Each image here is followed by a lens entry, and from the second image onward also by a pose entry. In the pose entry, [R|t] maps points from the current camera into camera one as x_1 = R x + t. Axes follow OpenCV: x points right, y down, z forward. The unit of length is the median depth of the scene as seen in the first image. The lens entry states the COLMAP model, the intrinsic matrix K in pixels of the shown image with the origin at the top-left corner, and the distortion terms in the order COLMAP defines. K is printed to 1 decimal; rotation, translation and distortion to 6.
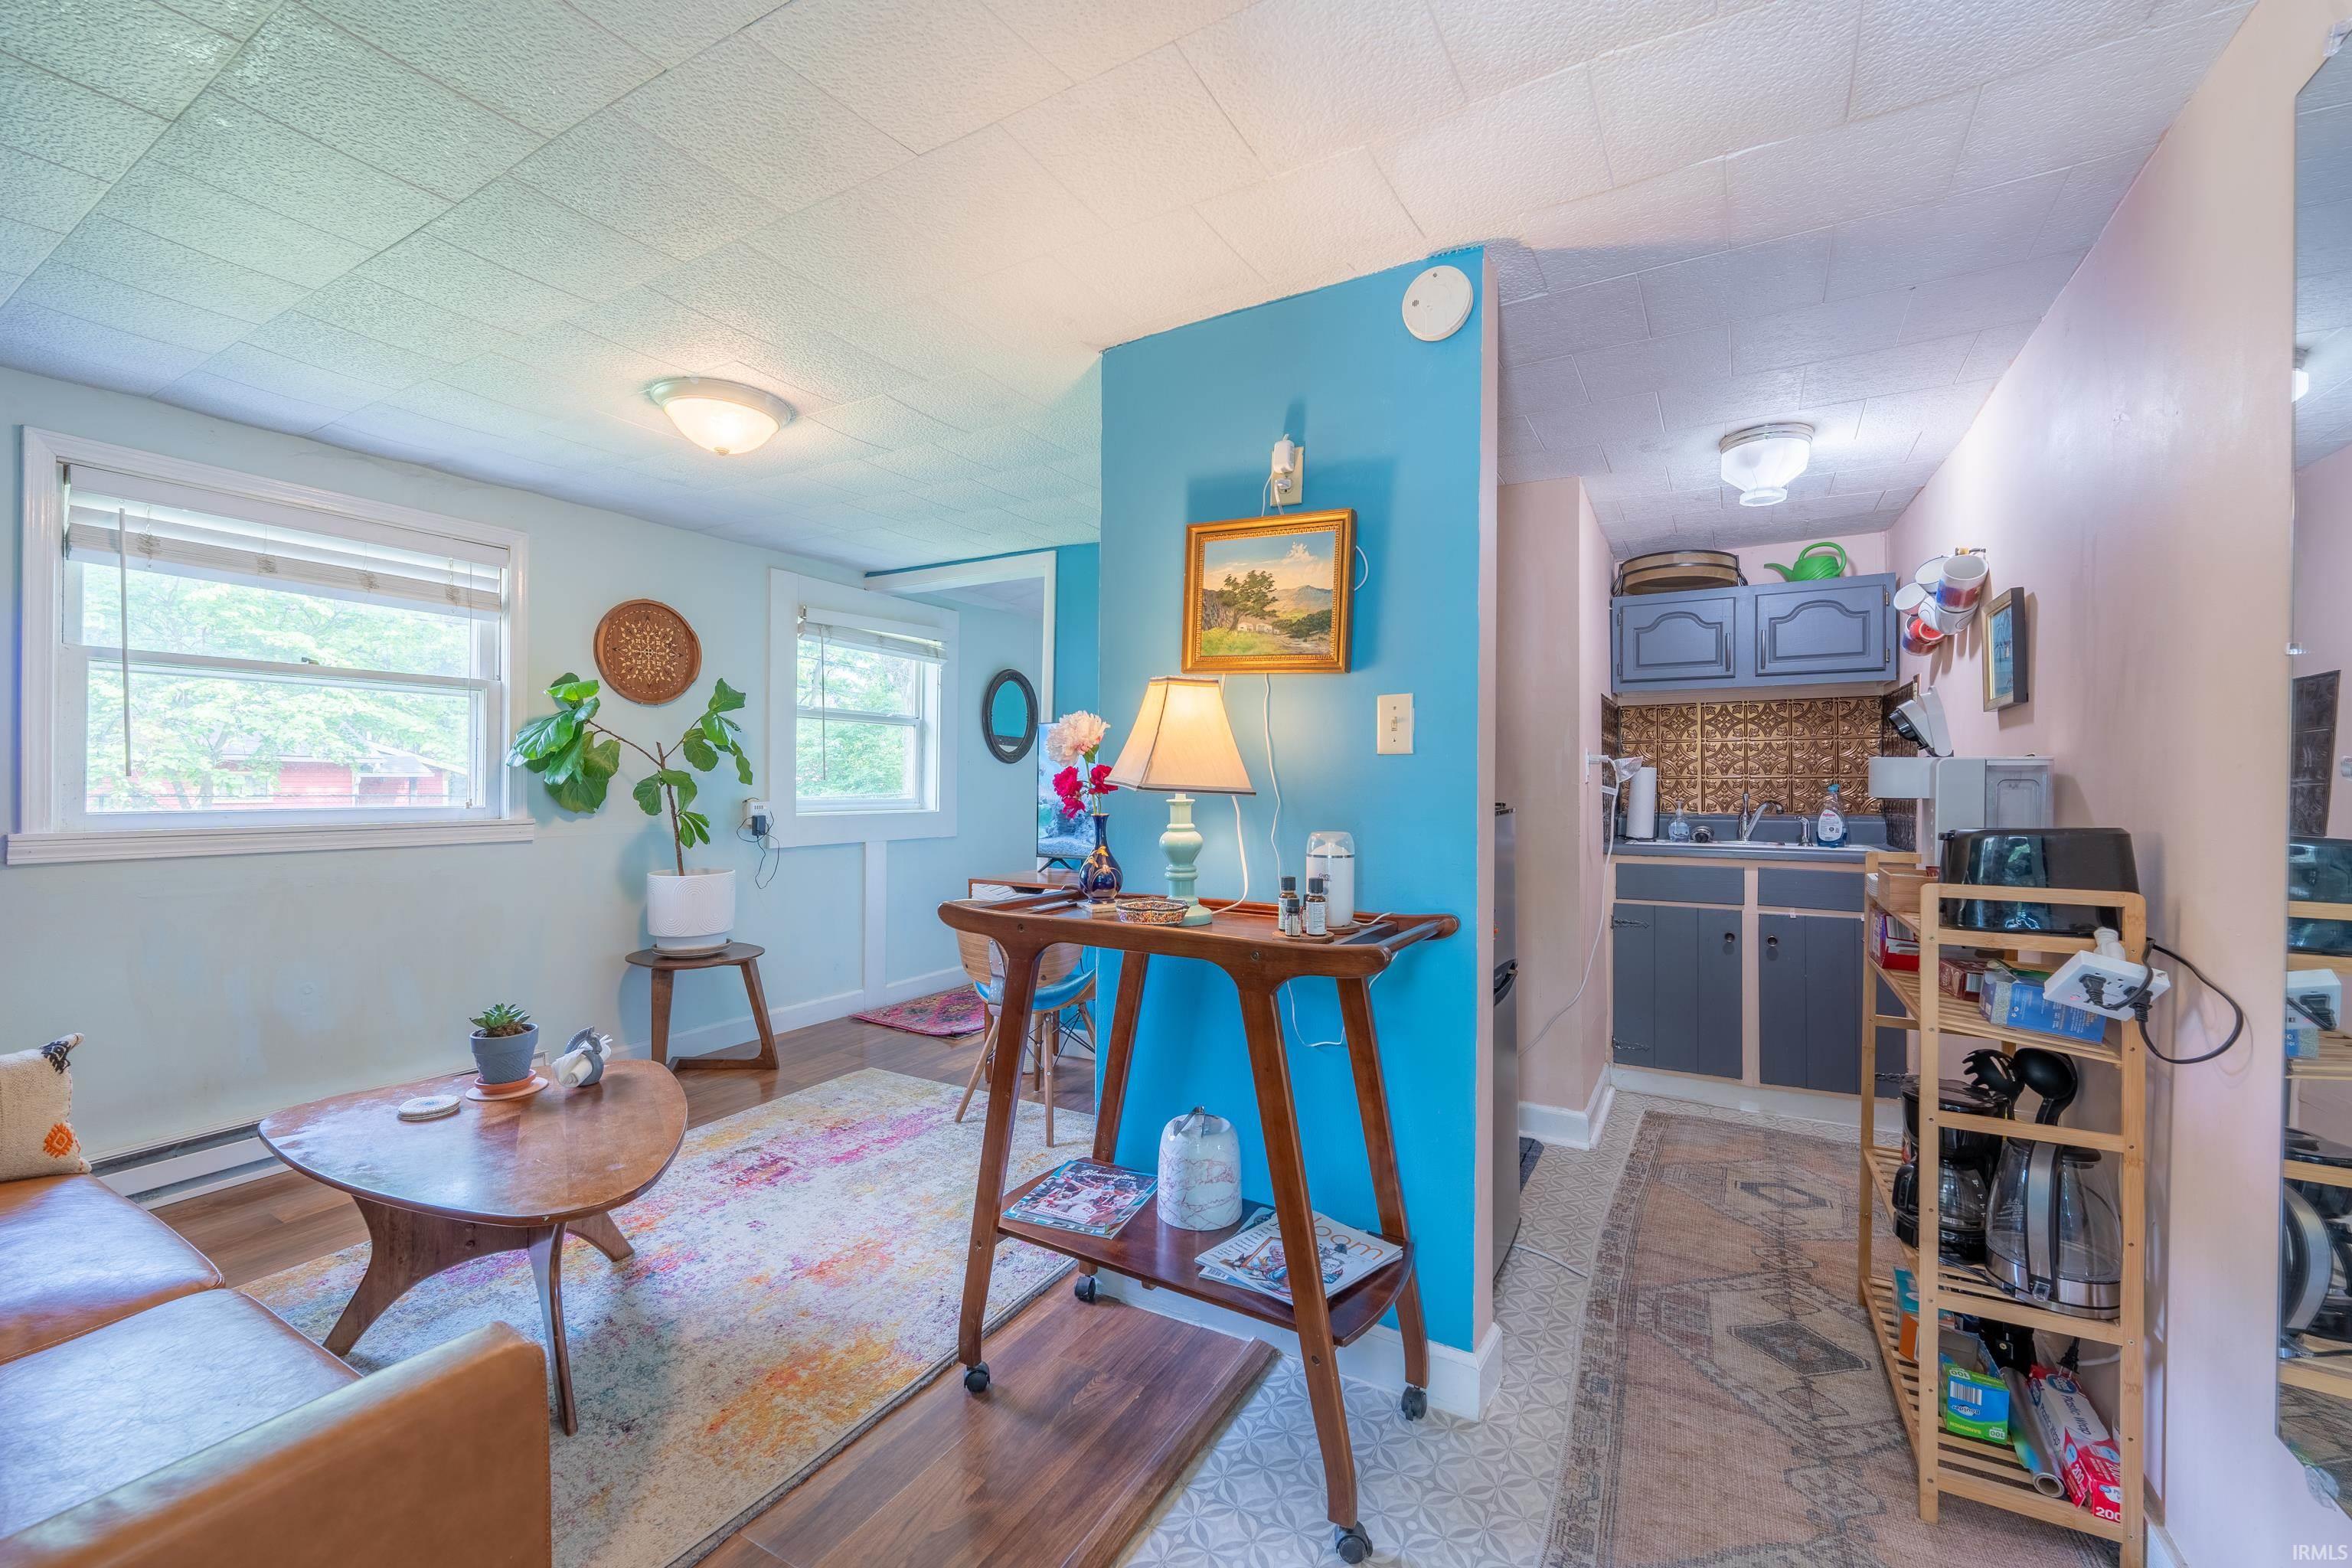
lens RADIAL K [[946.0, 0, 1176.0], [0, 946.0, 784.0], [0, 0, 1]] dist [-0.000471, 0.000000]
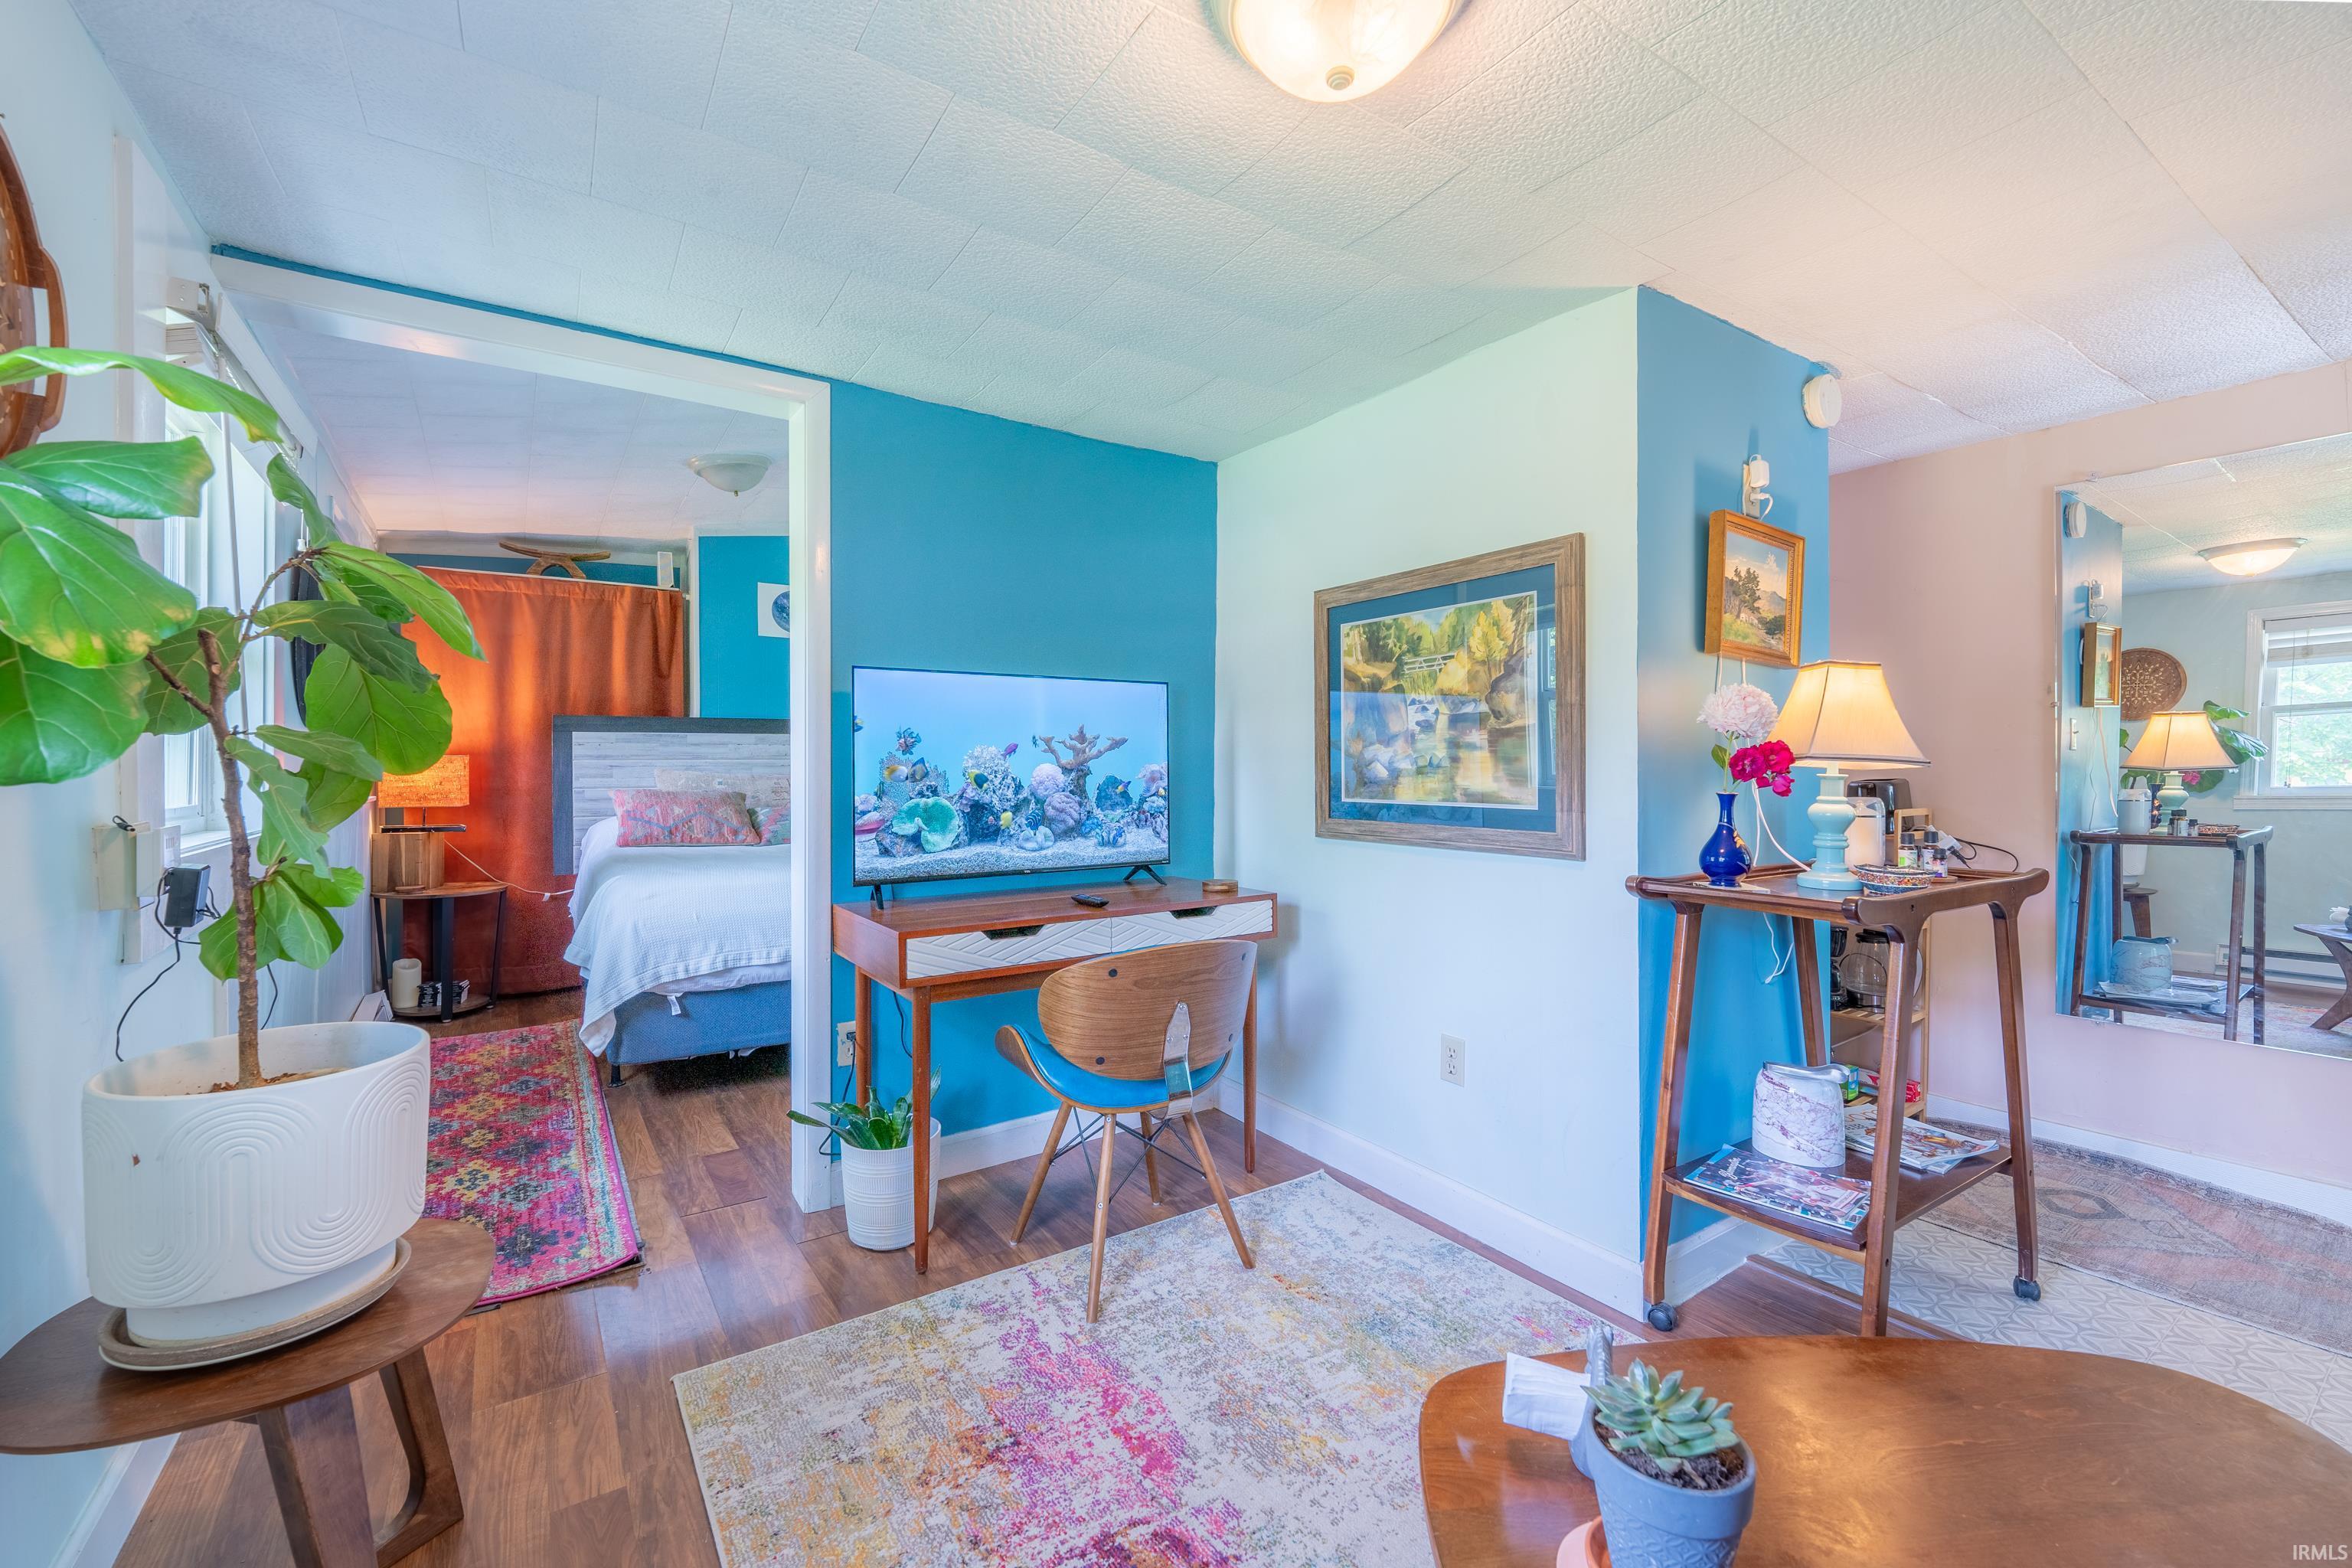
lens RADIAL K [[974.1, 0, 1161.6], [0, 974.1, 767.5], [0, 0, 1]] dist [-0.000570, -0.000066]
pose [[0.445023, -0.005540, 0.895502, -0.832555], [0.006431, 0.999975, 0.002990, 0.000667], [-0.895496, 0.004429, 0.445047, 0.738816]]
